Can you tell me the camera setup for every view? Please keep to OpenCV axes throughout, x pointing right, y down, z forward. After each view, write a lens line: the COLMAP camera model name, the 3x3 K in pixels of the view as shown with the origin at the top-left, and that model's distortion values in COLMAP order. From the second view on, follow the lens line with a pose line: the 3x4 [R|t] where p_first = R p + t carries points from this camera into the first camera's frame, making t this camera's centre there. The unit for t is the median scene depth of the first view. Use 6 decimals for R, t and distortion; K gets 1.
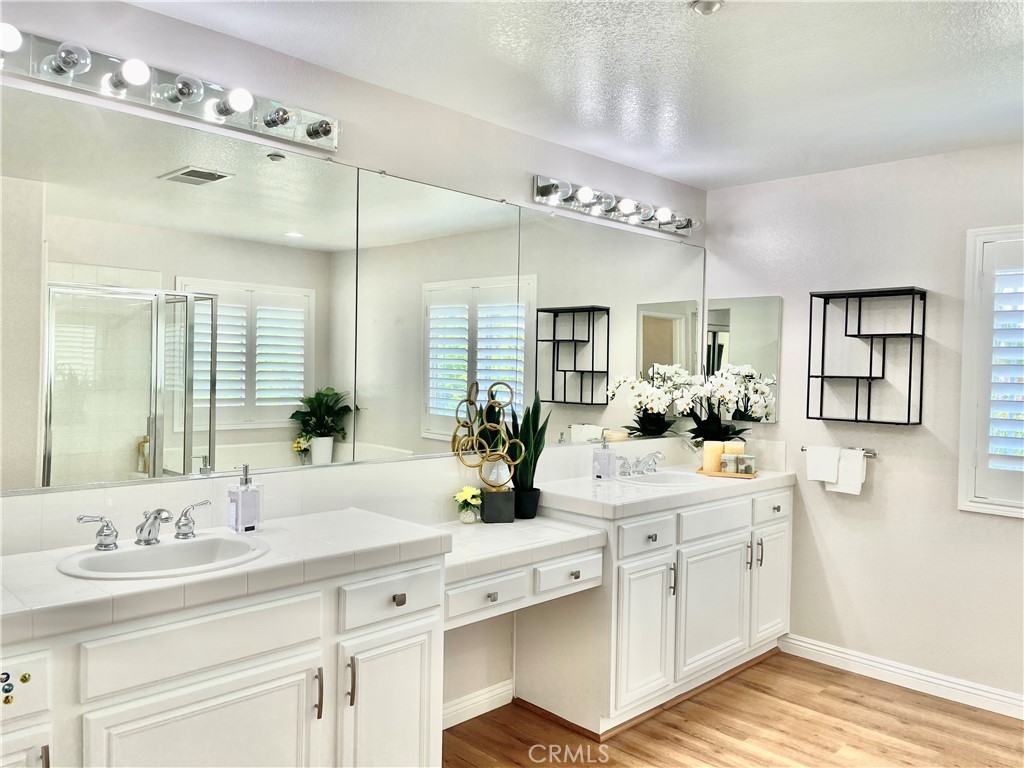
lens RADIAL K [[773.0, 0, 516.6], [0, 773.0, 386.5], [0, 0, 1]] dist [0.096649, -0.118834]
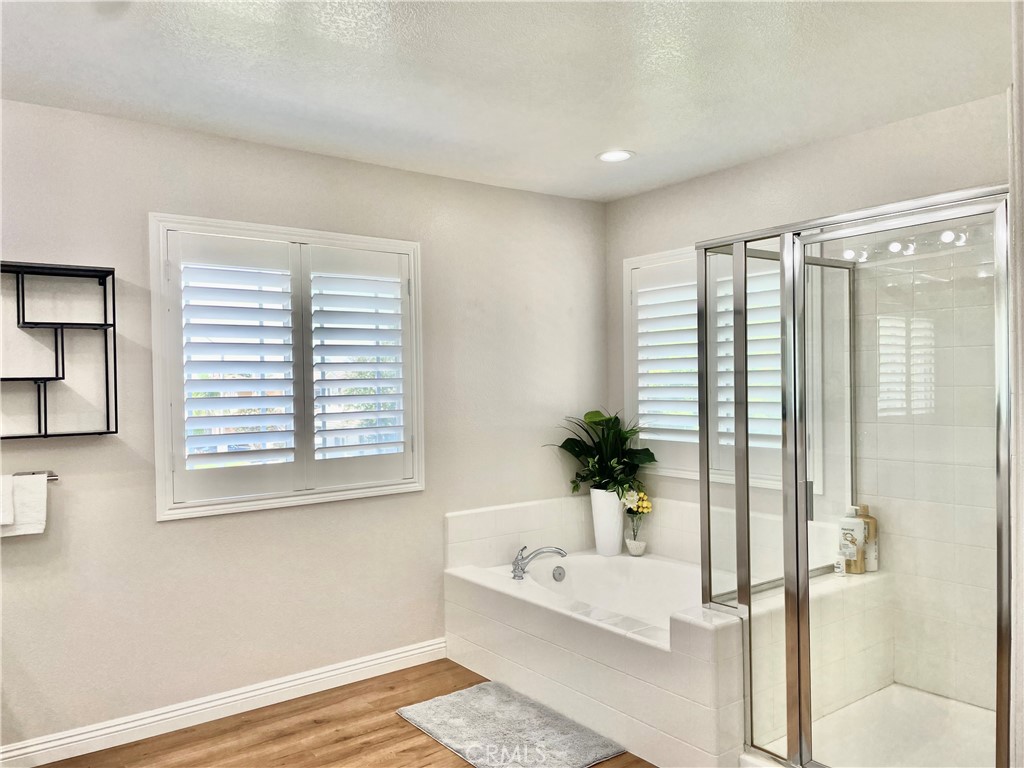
lens RADIAL K [[773.0, 0, 516.6], [0, 773.0, 386.5], [0, 0, 1]] dist [0.096649, -0.118834]
pose [[0.156296, -0.036143, 0.987049, -0.246158], [0.042245, 0.998660, 0.029879, -0.007629], [-0.986806, 0.037028, 0.157614, 0.419948]]
